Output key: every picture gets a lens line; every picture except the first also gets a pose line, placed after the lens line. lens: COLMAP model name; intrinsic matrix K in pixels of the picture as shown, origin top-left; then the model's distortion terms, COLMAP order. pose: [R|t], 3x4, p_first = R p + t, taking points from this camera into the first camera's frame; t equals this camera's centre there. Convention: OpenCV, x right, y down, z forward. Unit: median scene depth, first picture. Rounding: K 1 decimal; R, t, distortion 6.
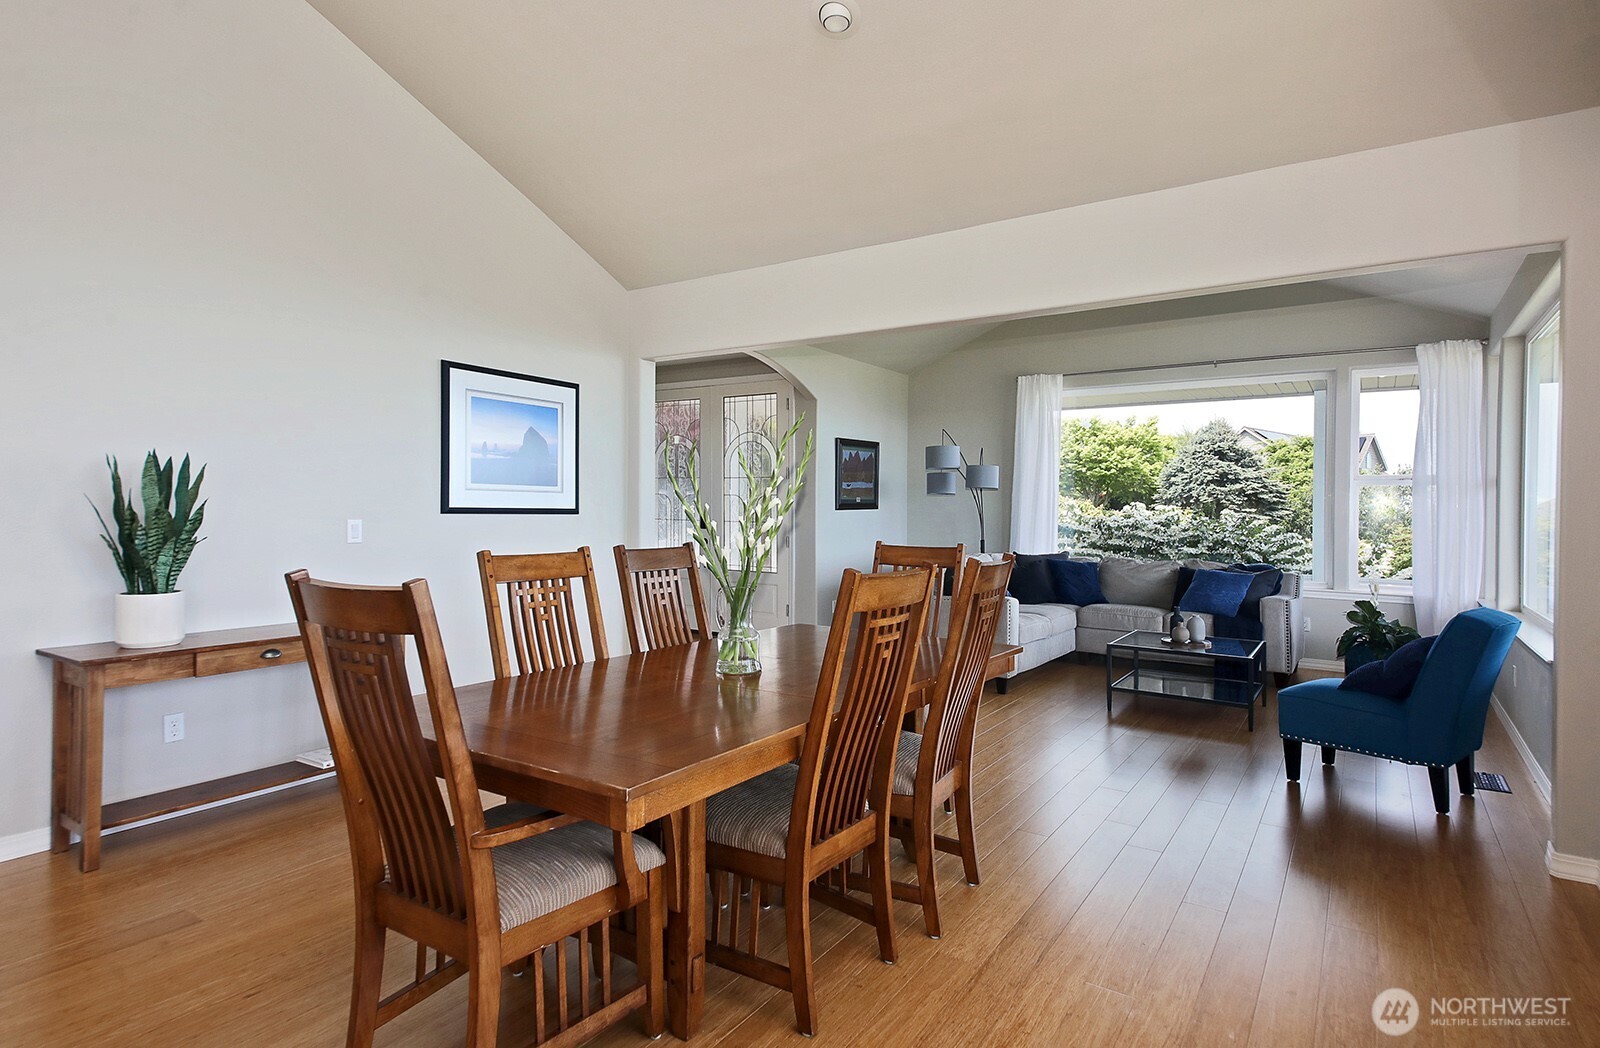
lens RADIAL K [[904.3, 0, 801.7], [0, 904.3, 513.8], [0, 0, 1]] dist [0.072171, -0.002426]
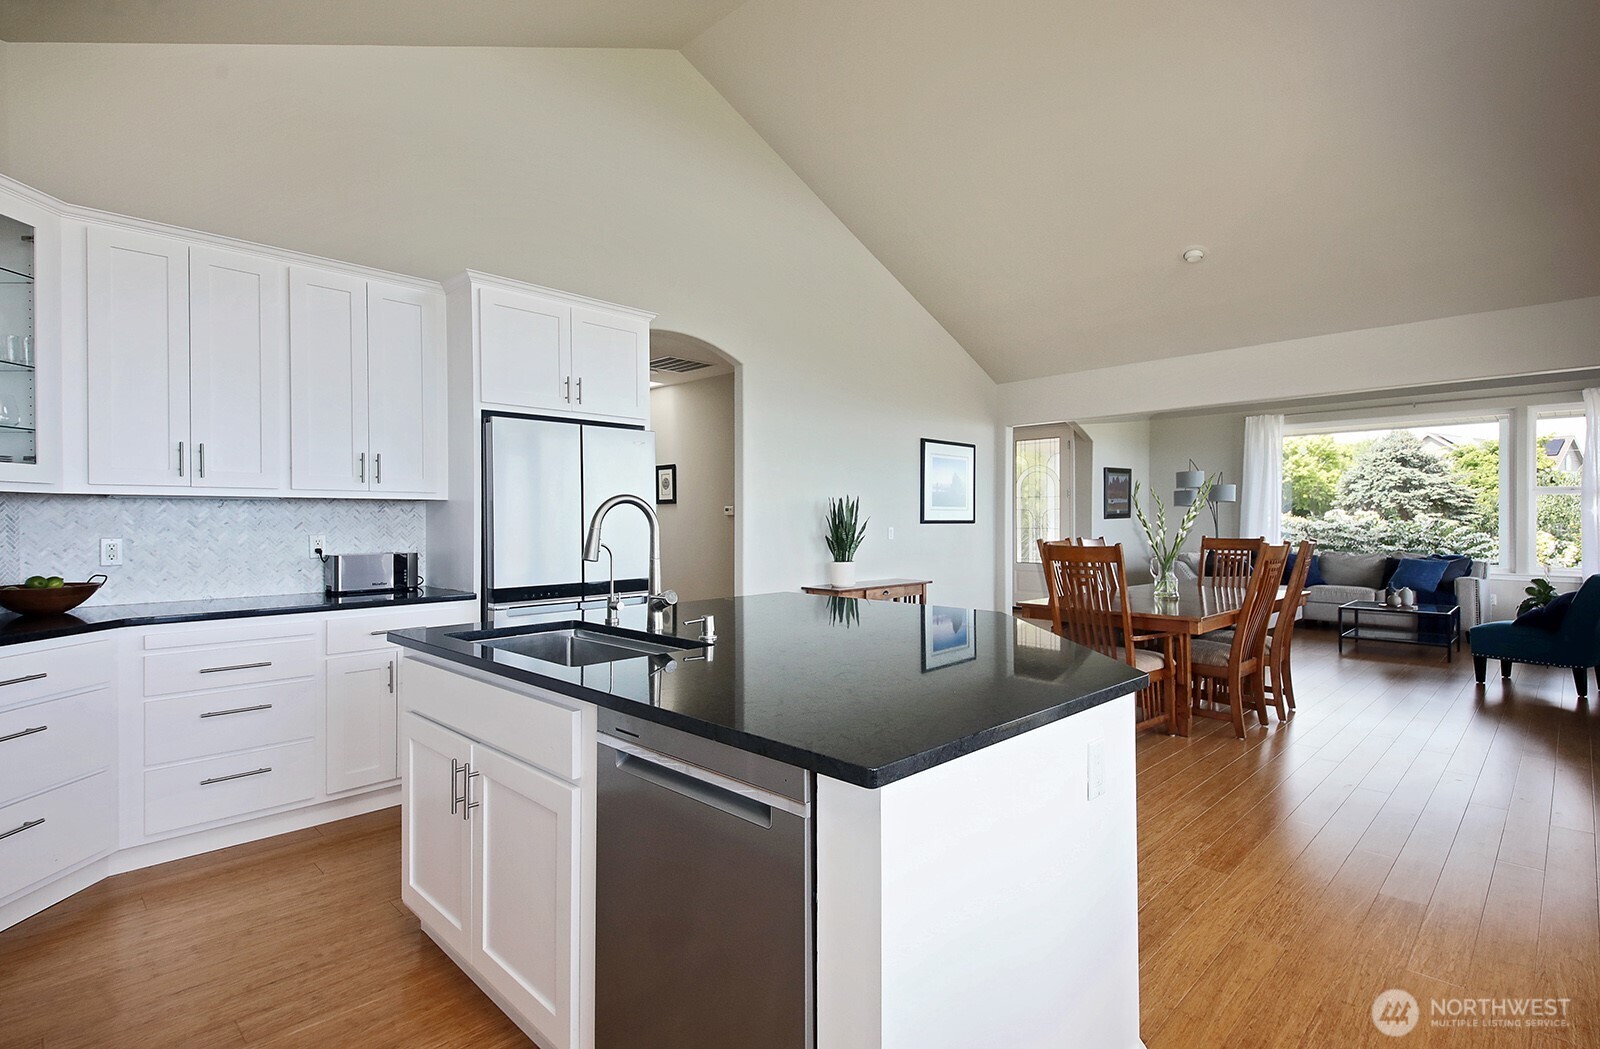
lens RADIAL K [[778.5, 0, 799.7], [0, 778.5, 526.1], [0, 0, 1]] dist [-0.001142, 0.000515]
pose [[0.973286, -0.012258, -0.229270, -0.144994], [0.012607, 0.999921, 0.000057, 0.000649], [0.229251, -0.002945, 0.973363, -0.275773]]
